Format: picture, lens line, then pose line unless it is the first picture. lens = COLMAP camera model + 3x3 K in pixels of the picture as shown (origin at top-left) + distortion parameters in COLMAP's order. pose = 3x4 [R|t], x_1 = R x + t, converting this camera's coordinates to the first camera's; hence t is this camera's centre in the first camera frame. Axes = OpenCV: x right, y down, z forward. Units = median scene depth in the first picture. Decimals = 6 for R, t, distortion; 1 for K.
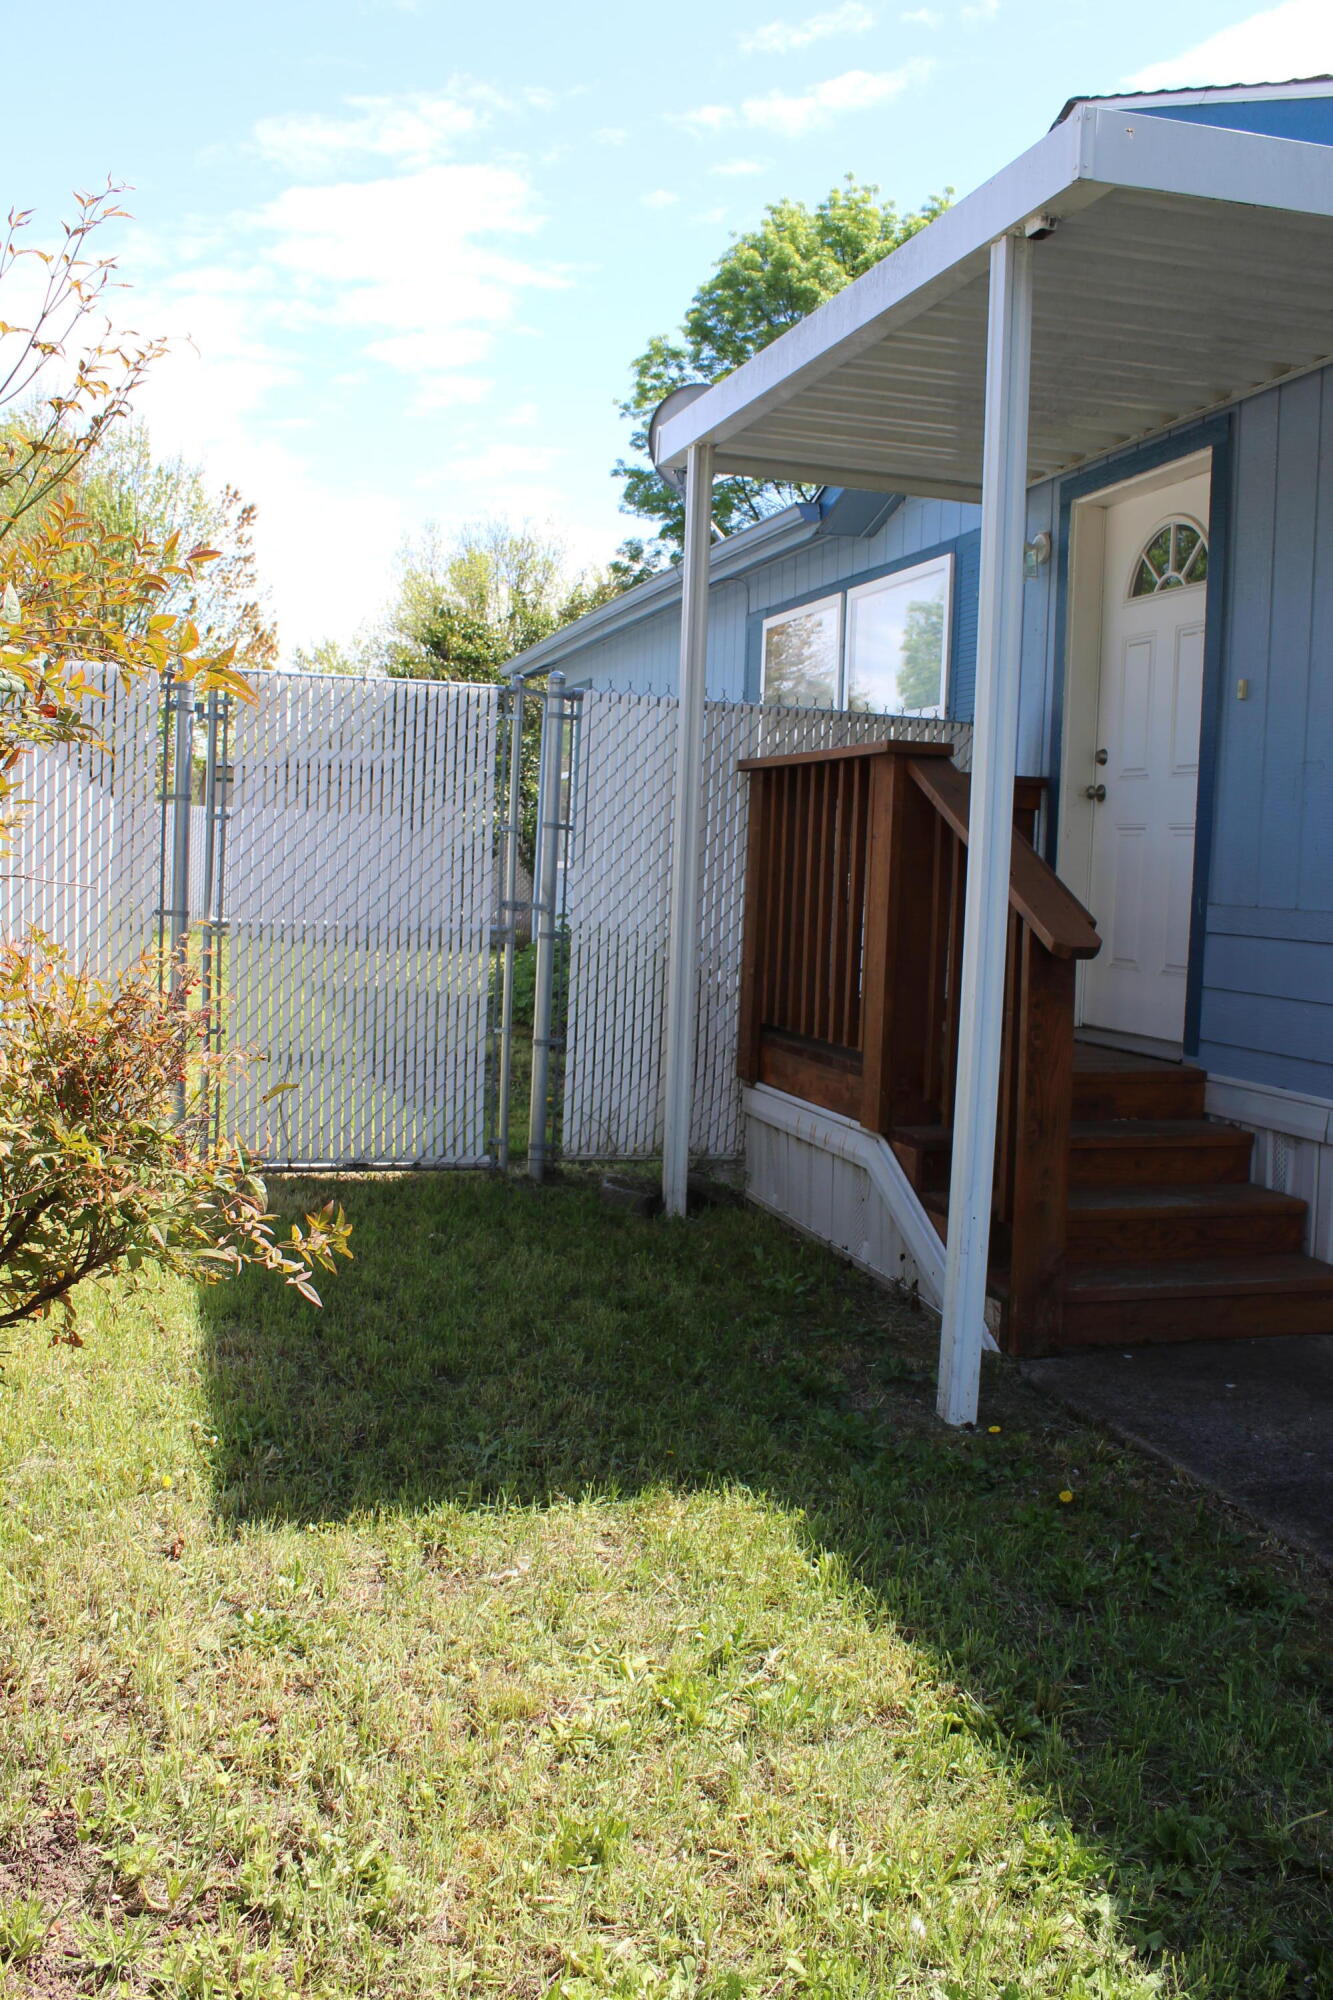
lens RADIAL K [[1646.5, 0, 694.4], [0, 1646.5, 1003.2], [0, 0, 1]] dist [-0.167851, 0.138804]
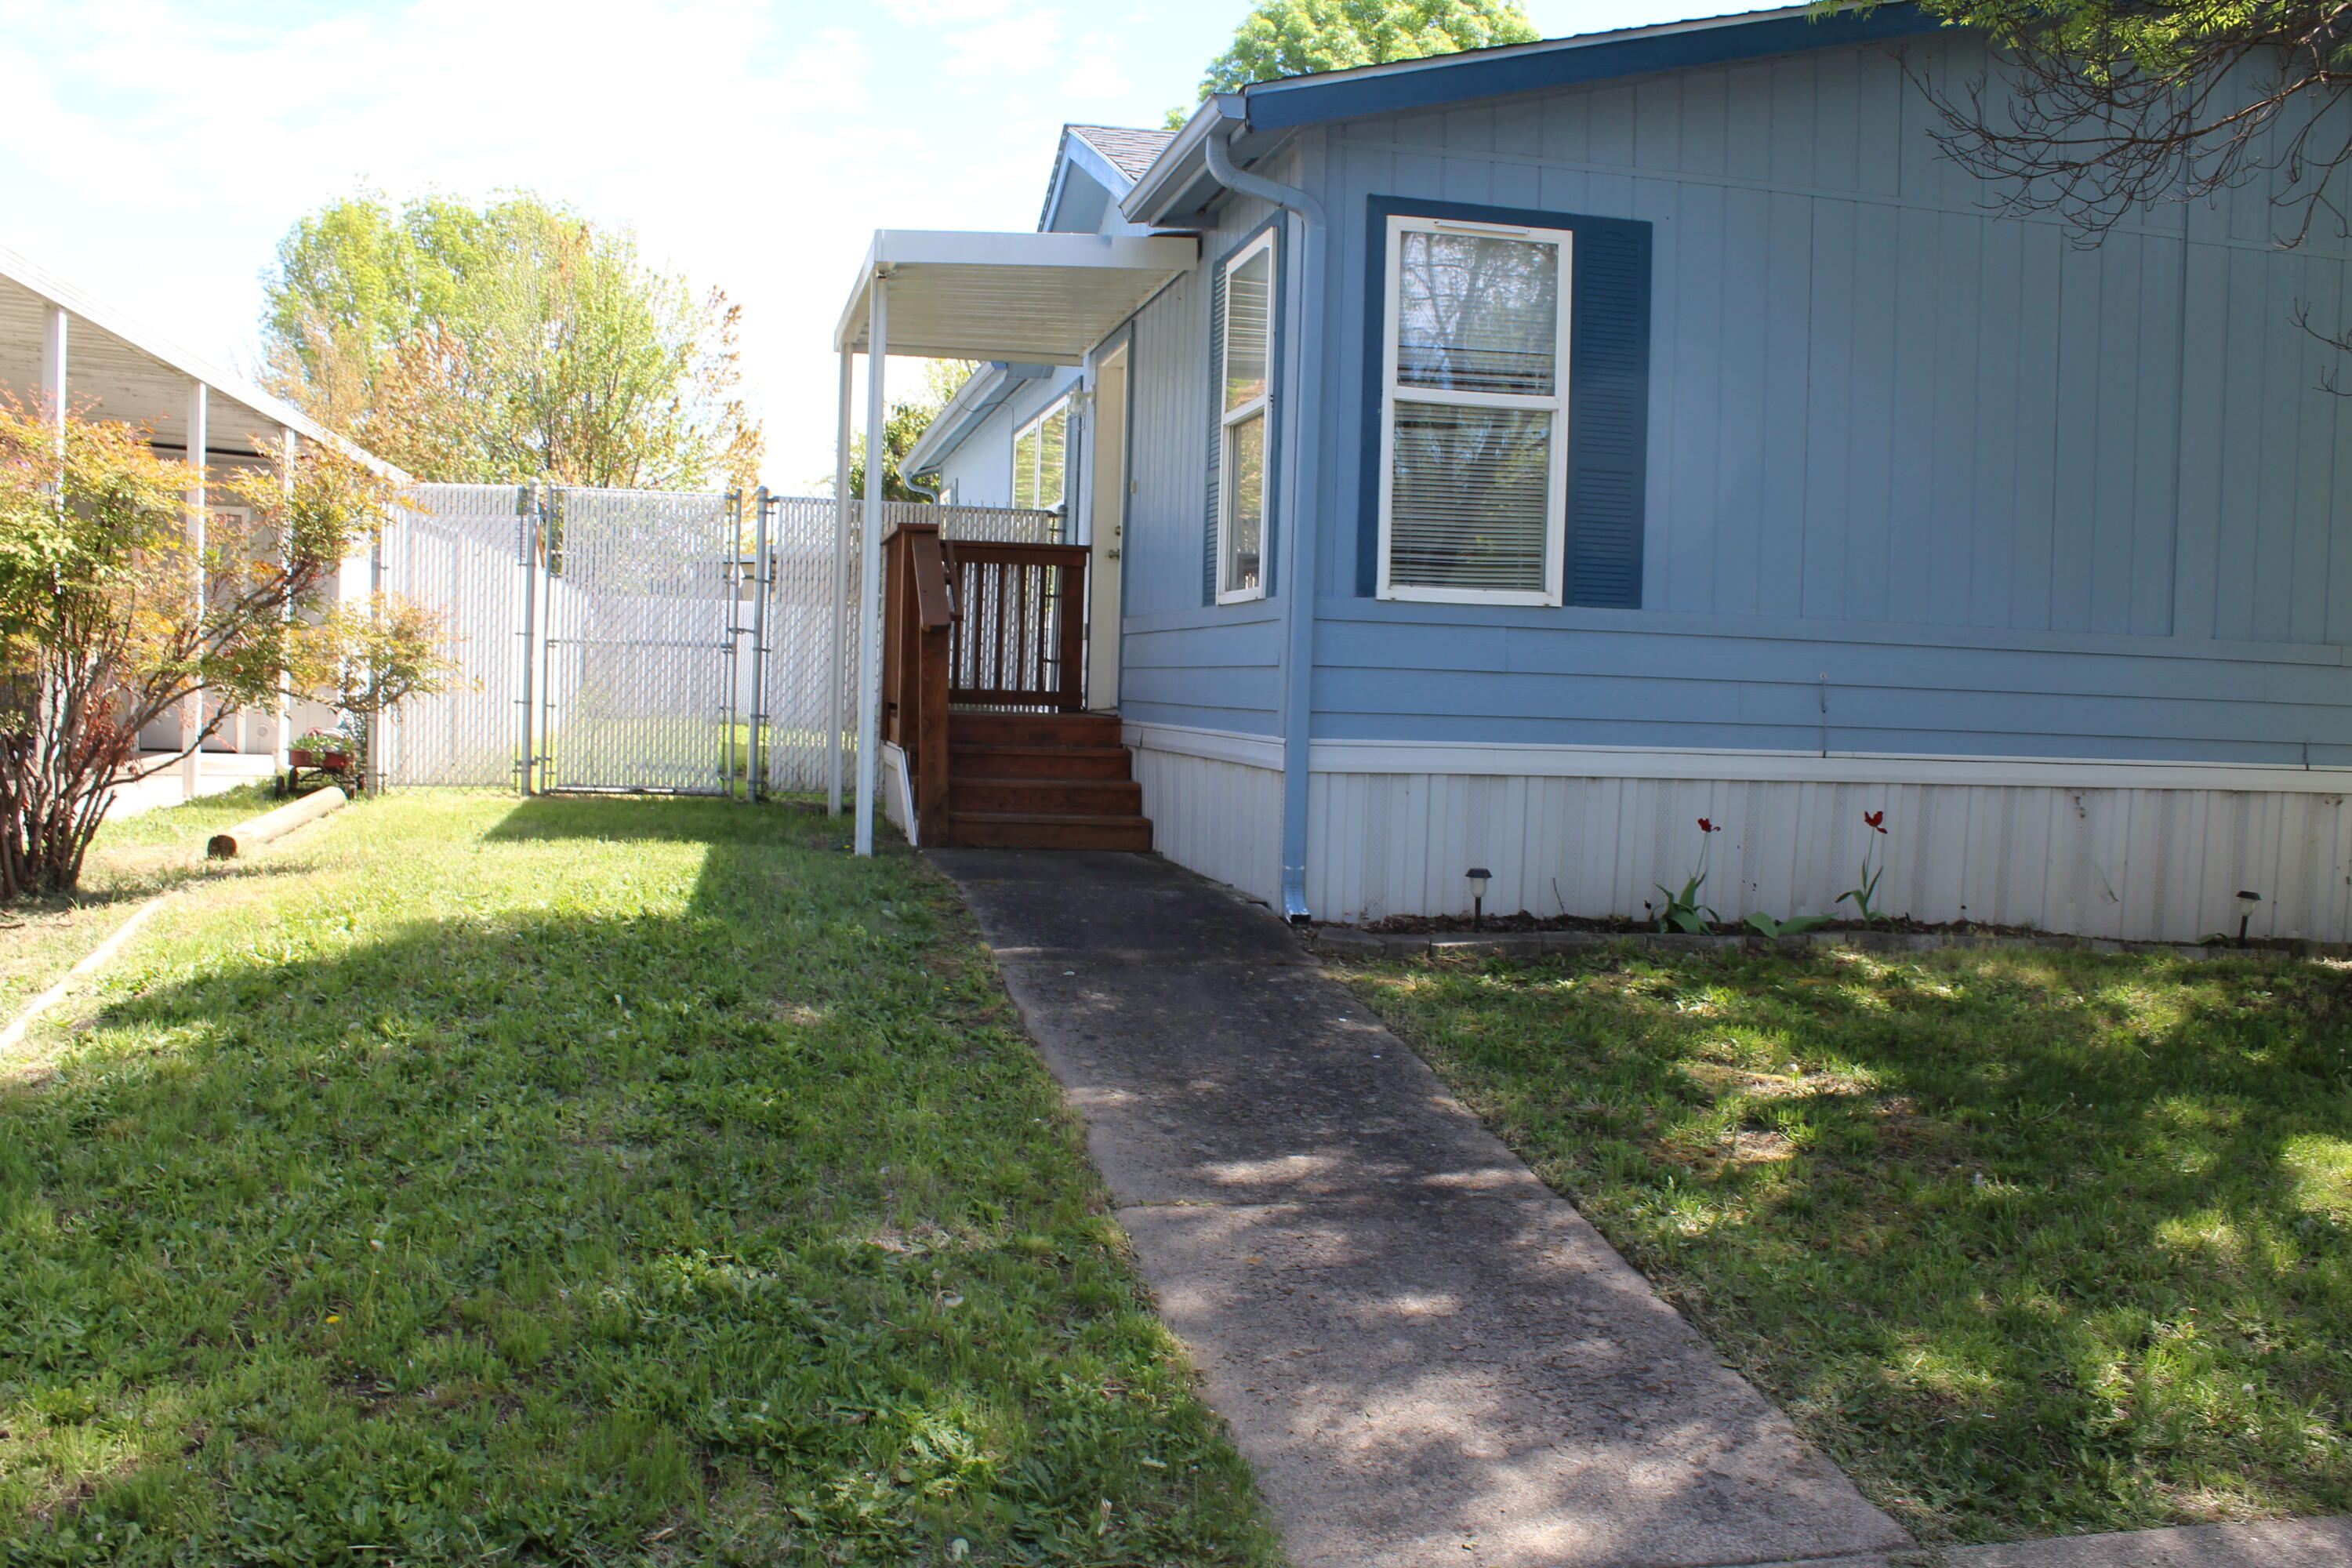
lens RADIAL K [[1986.0, 0, 1203.1], [0, 1986.0, 779.4], [0, 0, 1]] dist [-0.168099, 0.171066]
pose [[0.997501, -0.004198, -0.070529, 0.114509], [0.001568, 0.999303, -0.037302, 0.037940], [0.070637, 0.037099, 0.996812, -0.210890]]
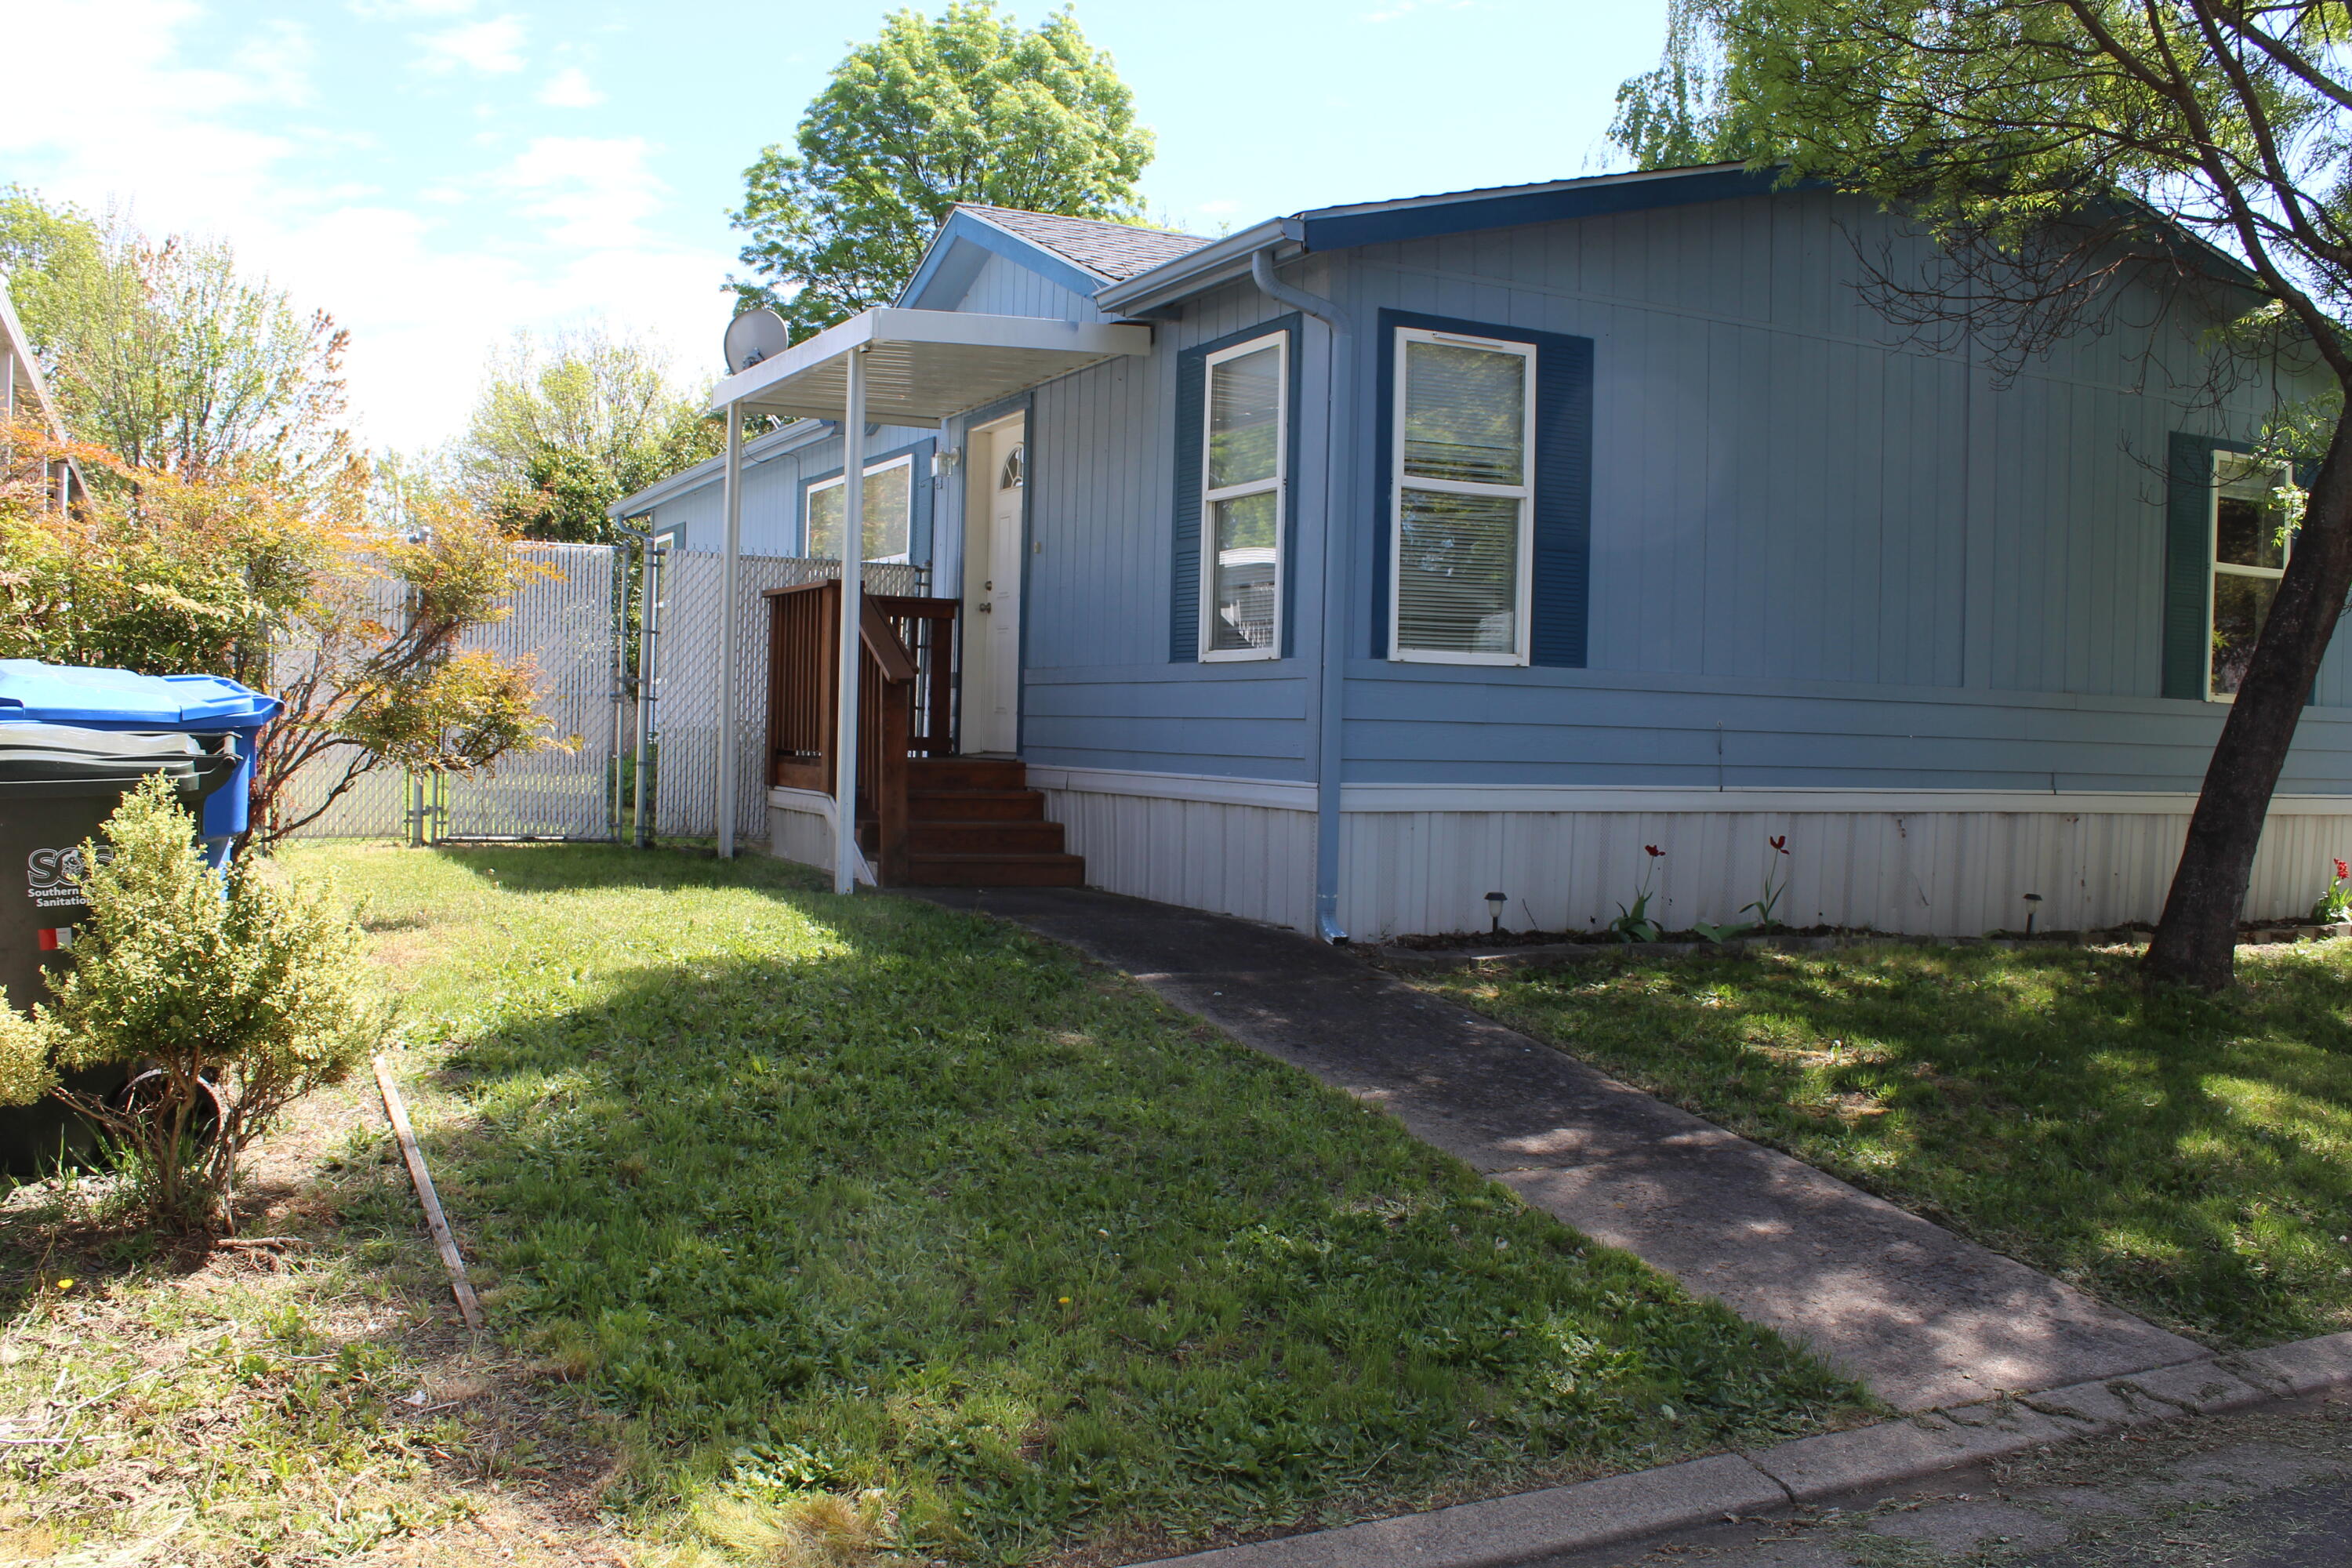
lens RADIAL K [[1982.2, 0, 1190.6], [0, 1982.2, 770.2], [0, 0, 1]] dist [-0.157796, 0.148692]
pose [[0.984518, -0.017538, 0.174405, 0.024985], [0.027241, 0.998202, -0.053396, 0.035998], [-0.173155, 0.057320, 0.983225, -0.242719]]
